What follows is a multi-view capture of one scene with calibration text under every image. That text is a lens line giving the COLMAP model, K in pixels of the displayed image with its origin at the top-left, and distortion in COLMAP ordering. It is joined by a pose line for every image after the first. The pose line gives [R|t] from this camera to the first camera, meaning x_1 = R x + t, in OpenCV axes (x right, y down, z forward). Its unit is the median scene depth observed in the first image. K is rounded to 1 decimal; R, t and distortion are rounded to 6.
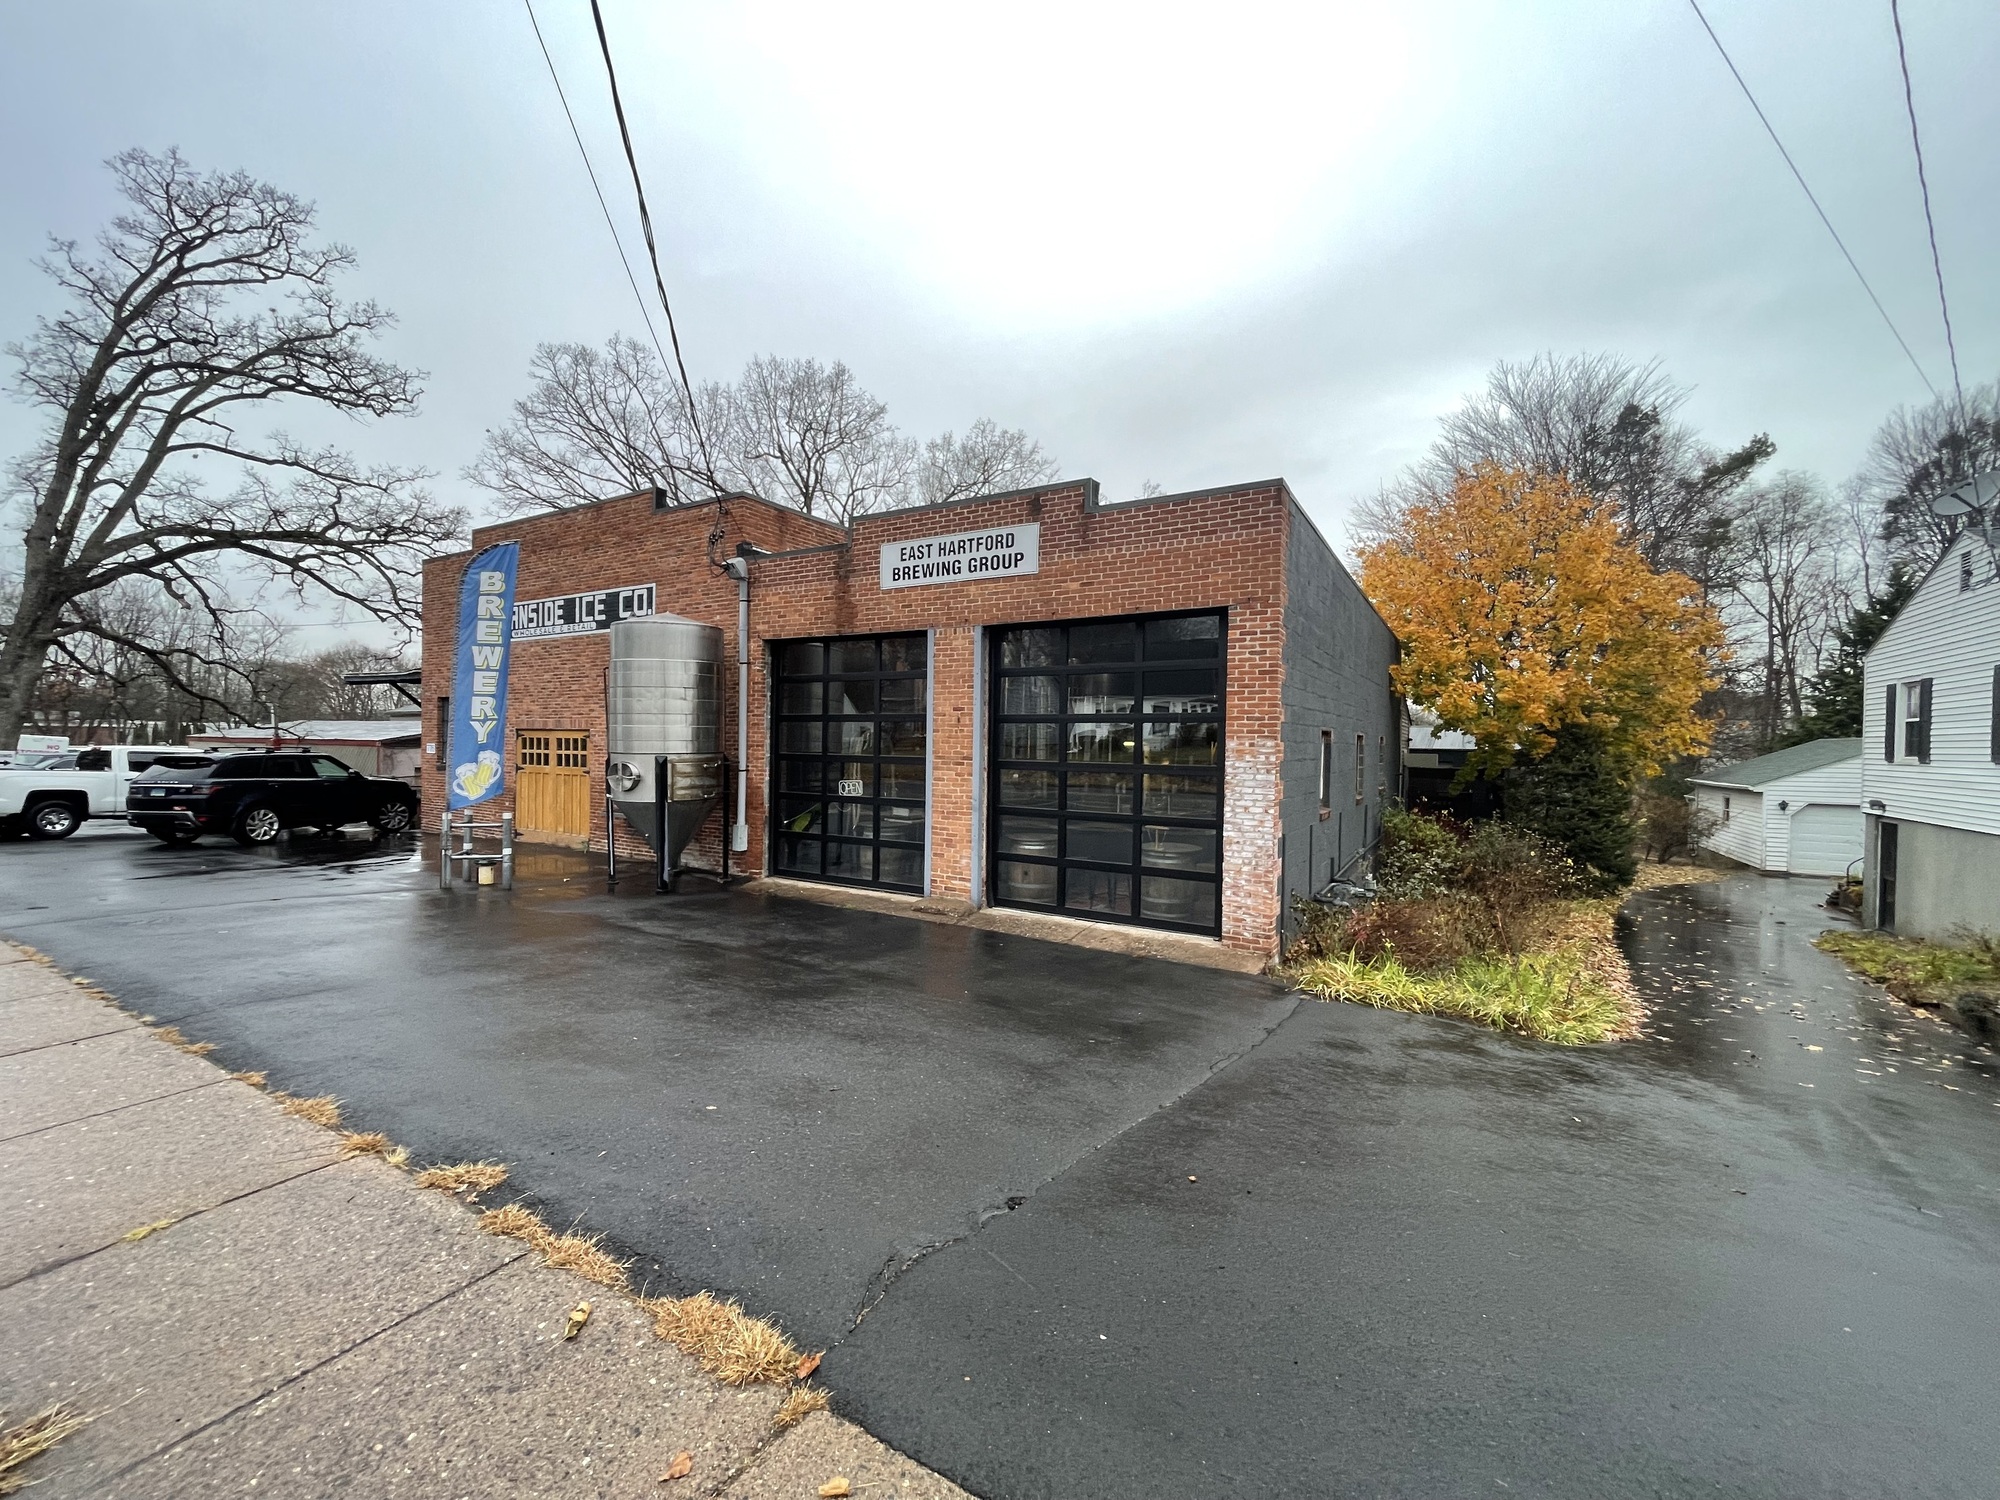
lens RADIAL K [[795.4, 0, 1003.7], [0, 795.4, 750.2], [0, 0, 1]] dist [0.001117, -0.001114]
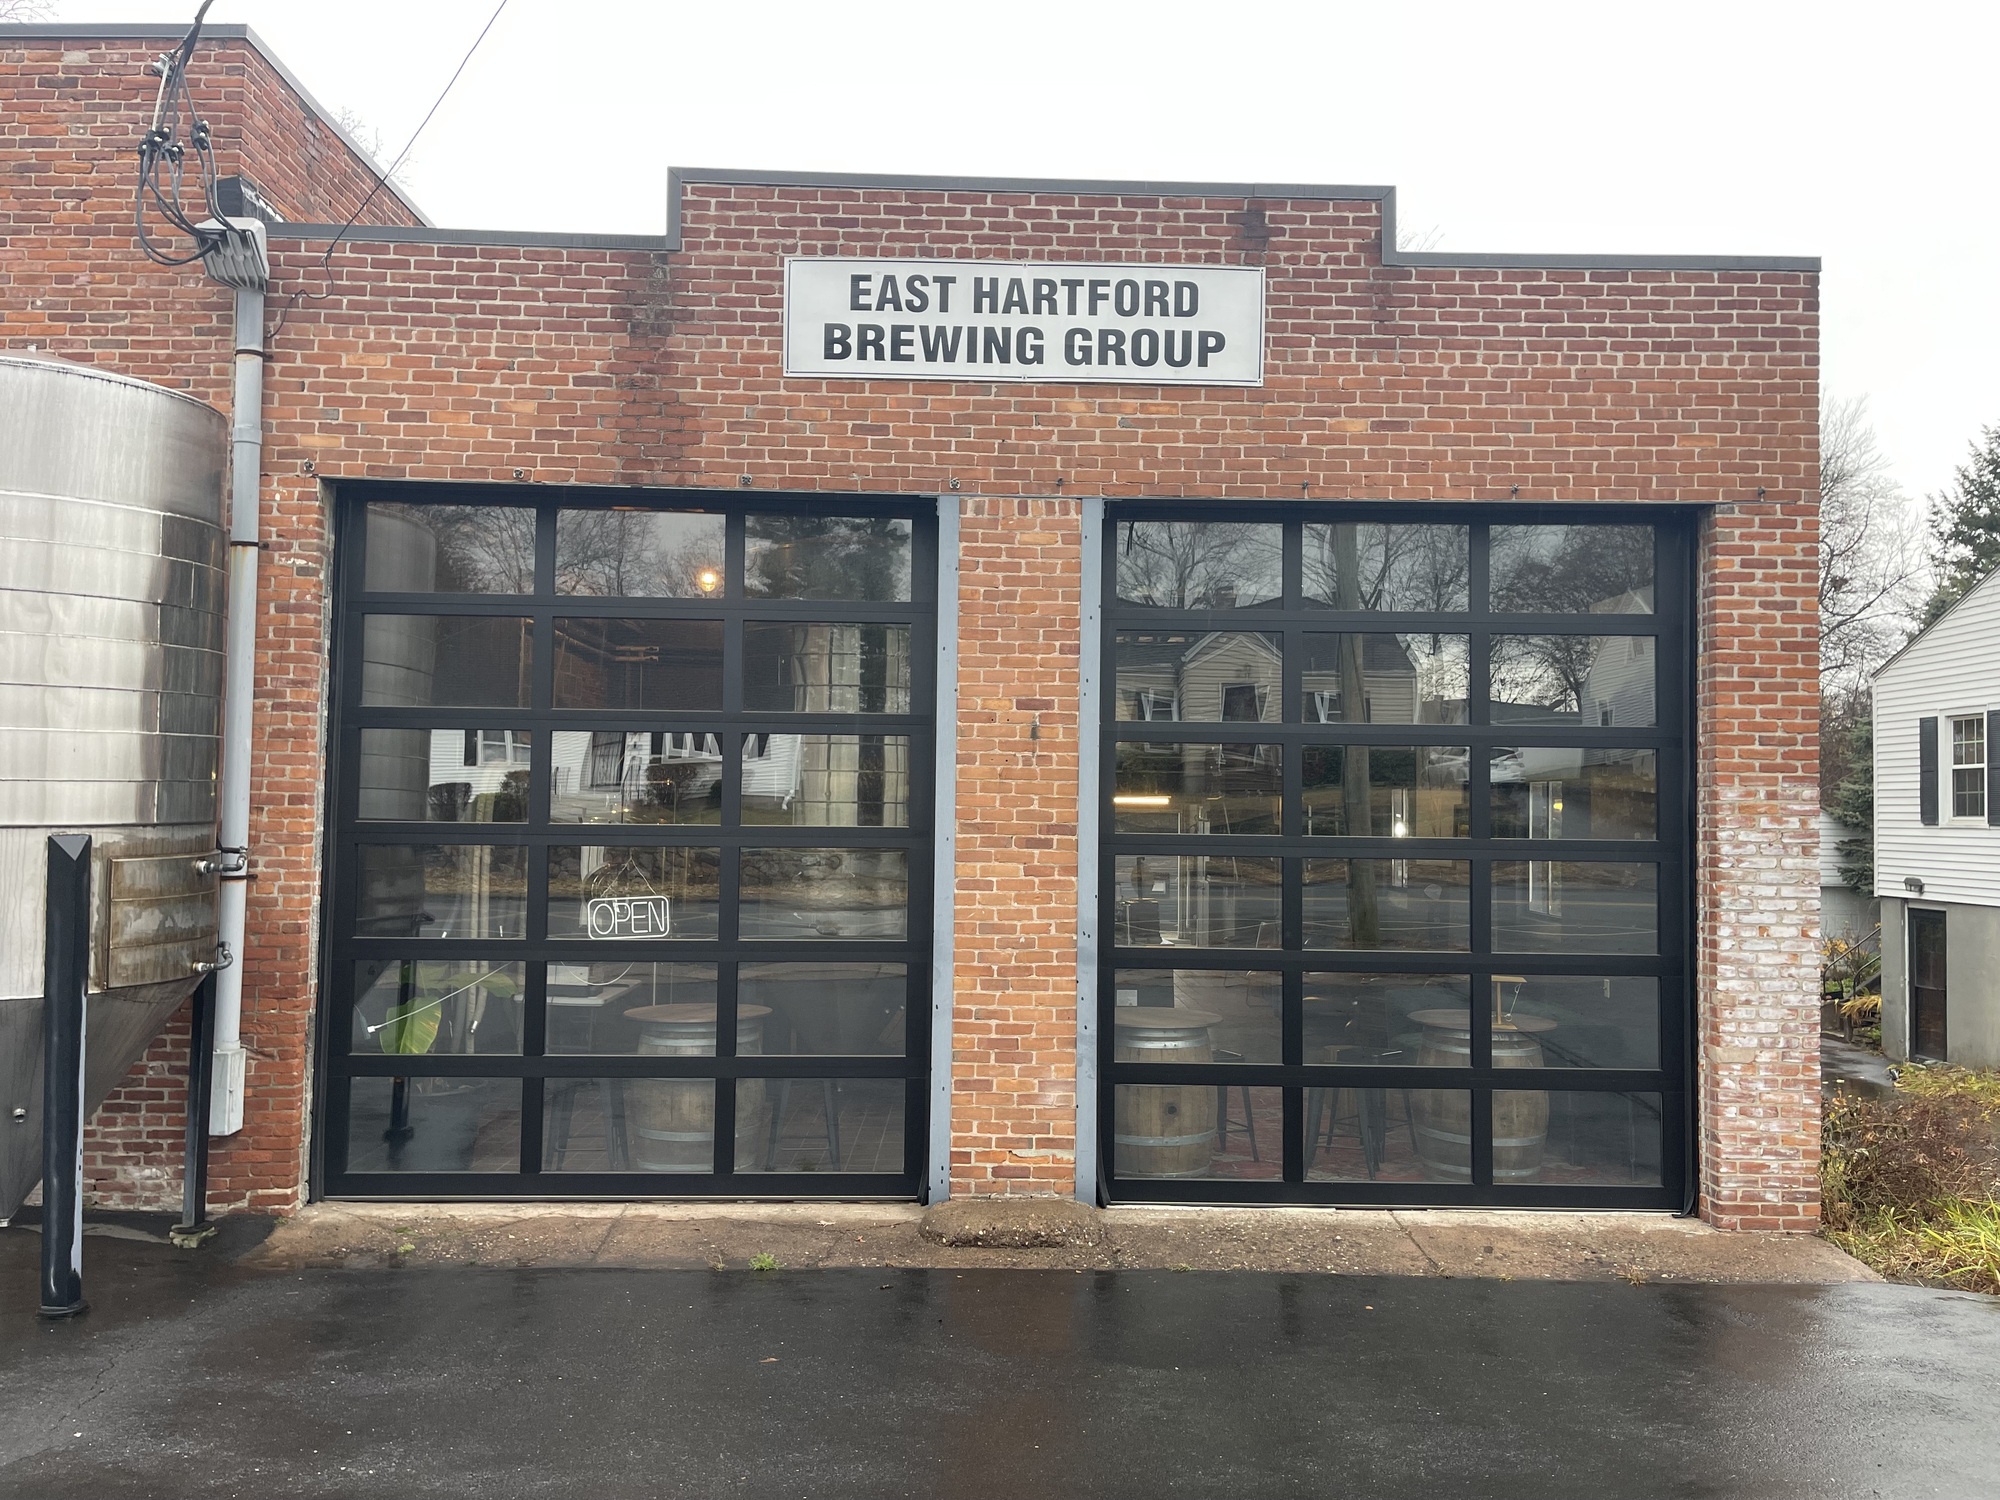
lens RADIAL K [[1504.0, 0, 1017.4], [0, 1504.0, 746.5], [0, 0, 1]] dist [0.031911, -0.034087]
pose [[0.852145, 0.019308, 0.522950, -0.441826], [0.004871, 0.998983, -0.044822, 0.001868], [-0.523284, 0.040742, 0.851184, 0.366659]]
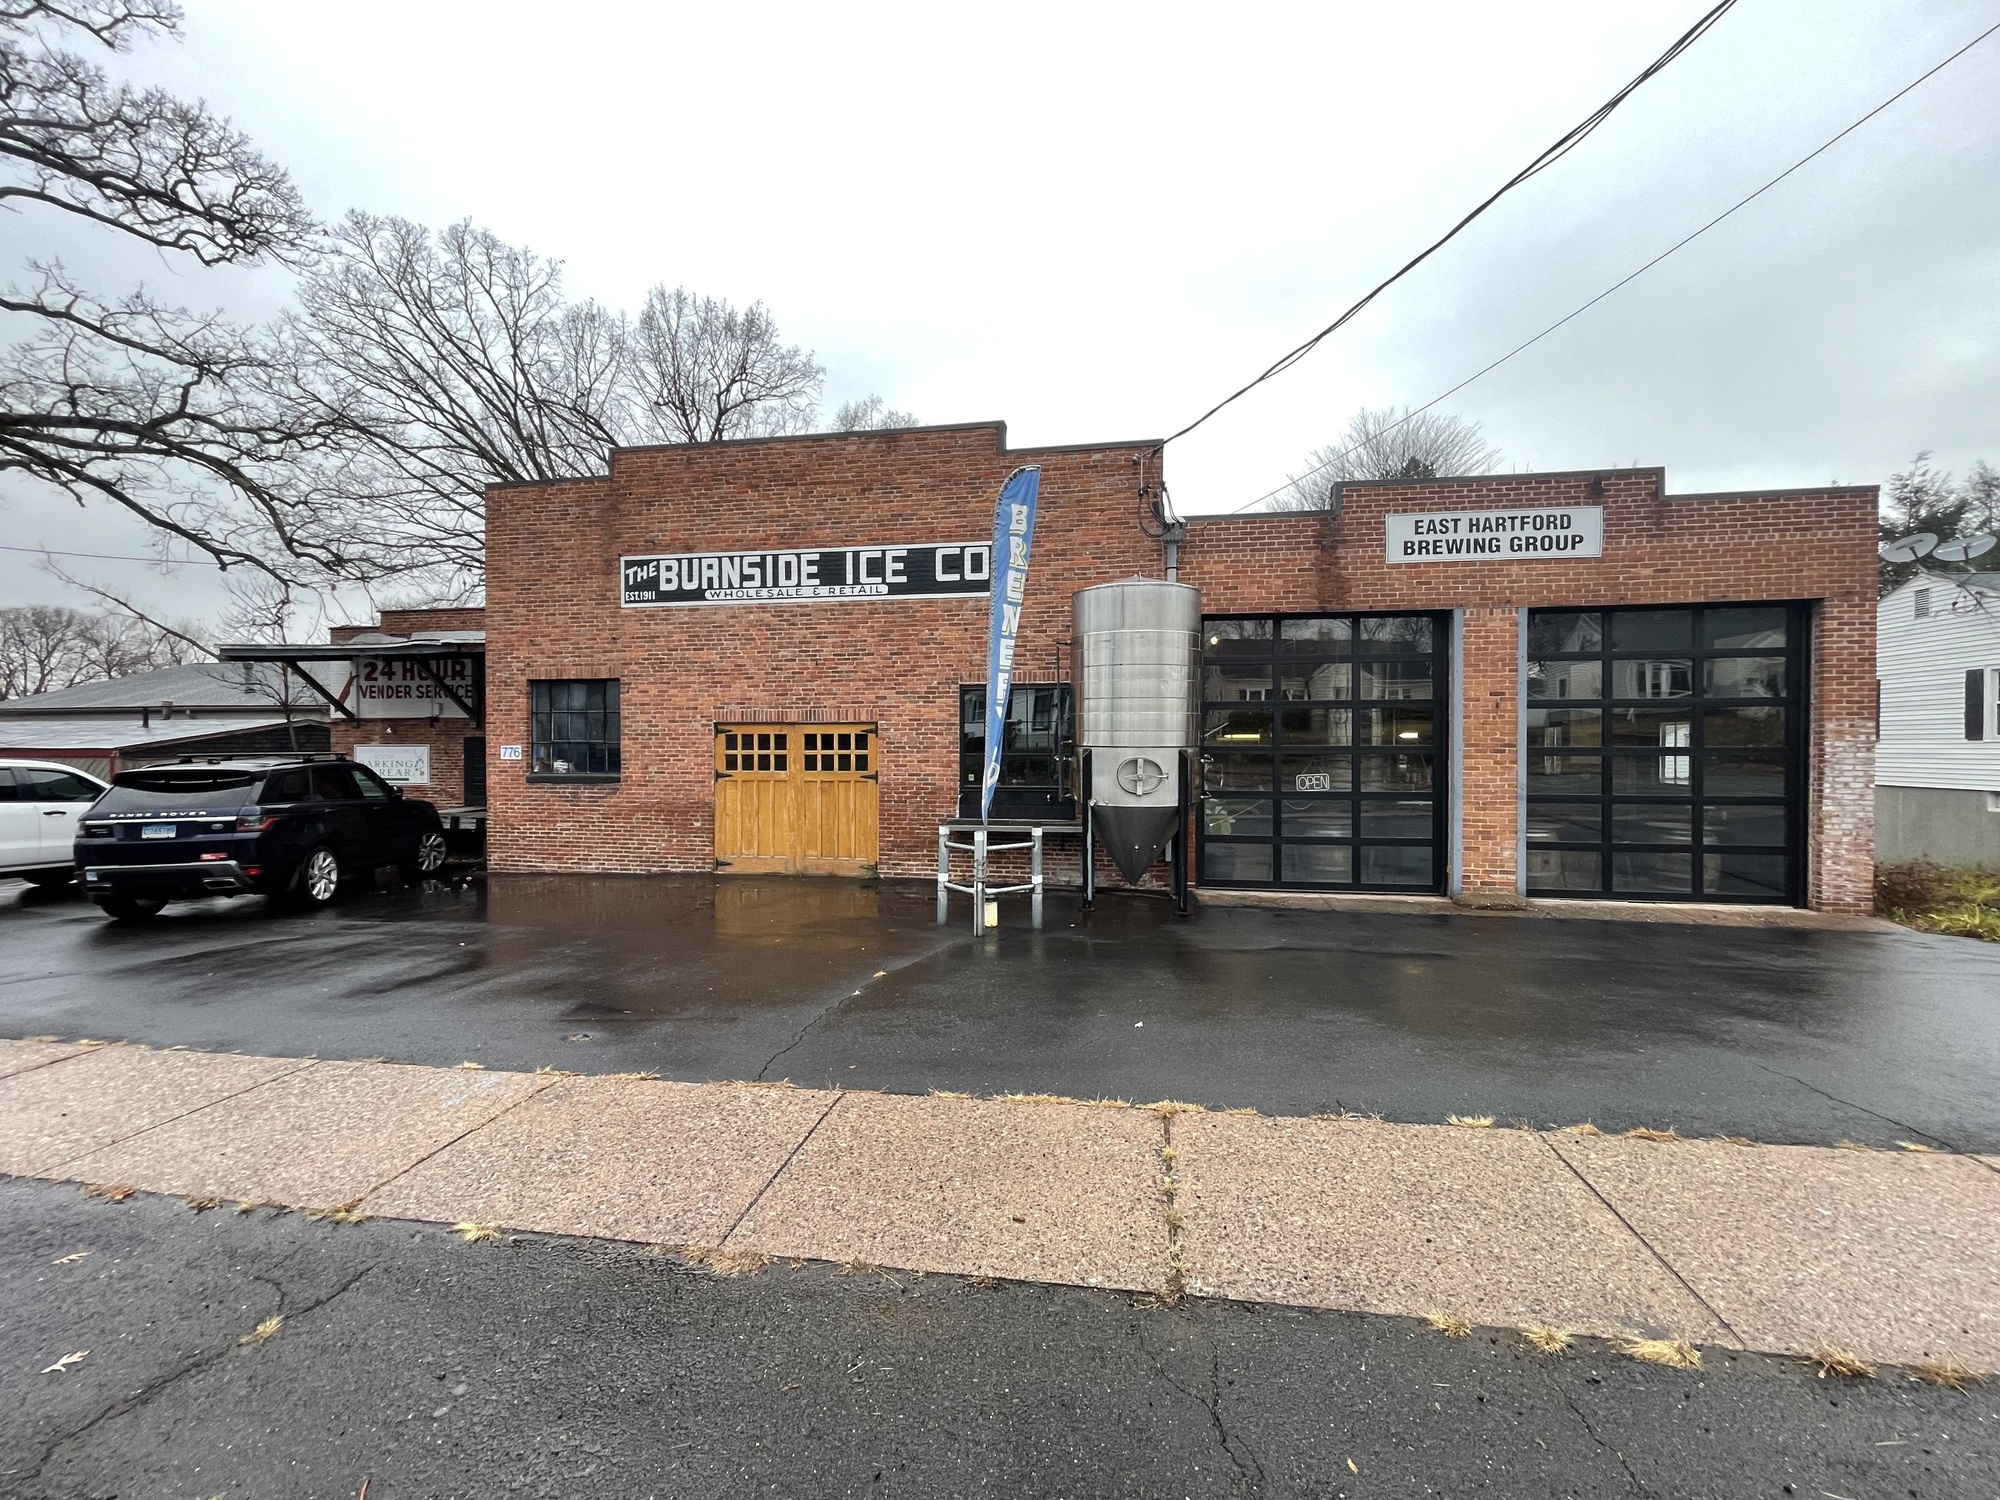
lens RADIAL K [[795.4, 0, 1003.4], [0, 795.4, 750.1], [0, 0, 1]] dist [0.001117, -0.001114]
pose [[0.935222, -0.016669, 0.353670, -0.930042], [0.017574, 0.999845, 0.000653, 0.004360], [-0.353626, 0.005605, 0.935370, 0.310516]]
